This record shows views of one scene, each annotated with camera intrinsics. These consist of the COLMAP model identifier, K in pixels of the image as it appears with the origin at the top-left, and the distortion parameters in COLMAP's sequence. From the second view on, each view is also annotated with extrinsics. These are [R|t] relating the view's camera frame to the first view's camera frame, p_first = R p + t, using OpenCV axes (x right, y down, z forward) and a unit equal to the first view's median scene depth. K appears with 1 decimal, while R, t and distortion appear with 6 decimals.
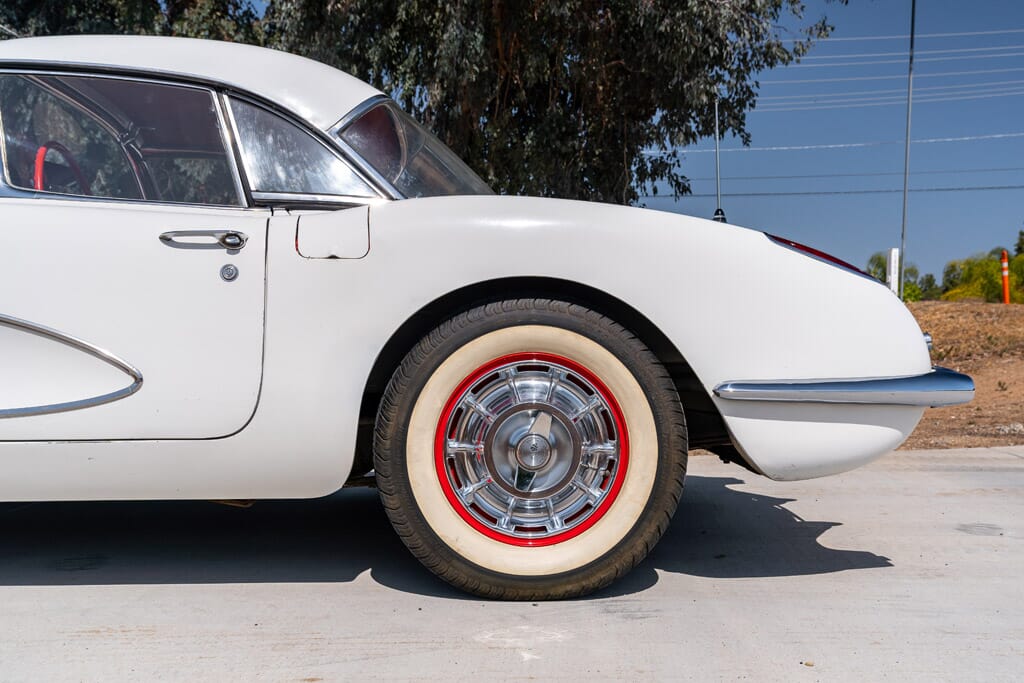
lens RADIAL K [[1000.0, 0, 511.0], [0, 1000.0, 365.2], [0, 0, 1]] dist [0.044611, 0.001640]
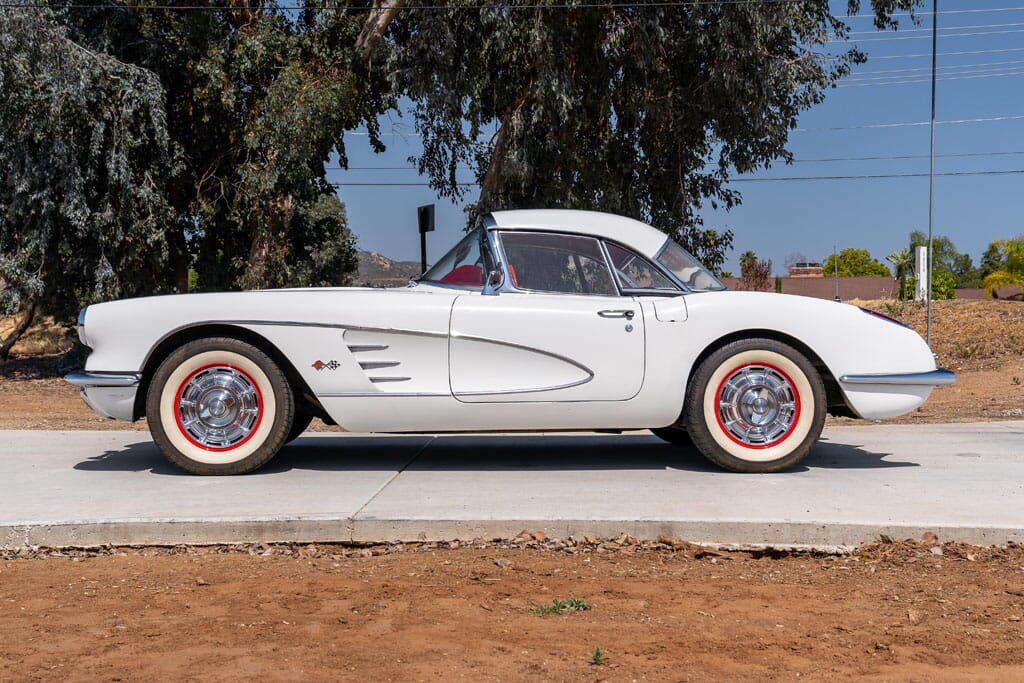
lens RADIAL K [[1069.4, 0, 525.5], [0, 1069.4, 339.6], [0, 0, 1]] dist [0.073525, -0.015521]
pose [[0.999942, -0.005094, 0.009448, -0.511616], [0.005301, 0.999742, -0.022088, -0.012395], [-0.009333, 0.022137, 0.999711, -1.372374]]
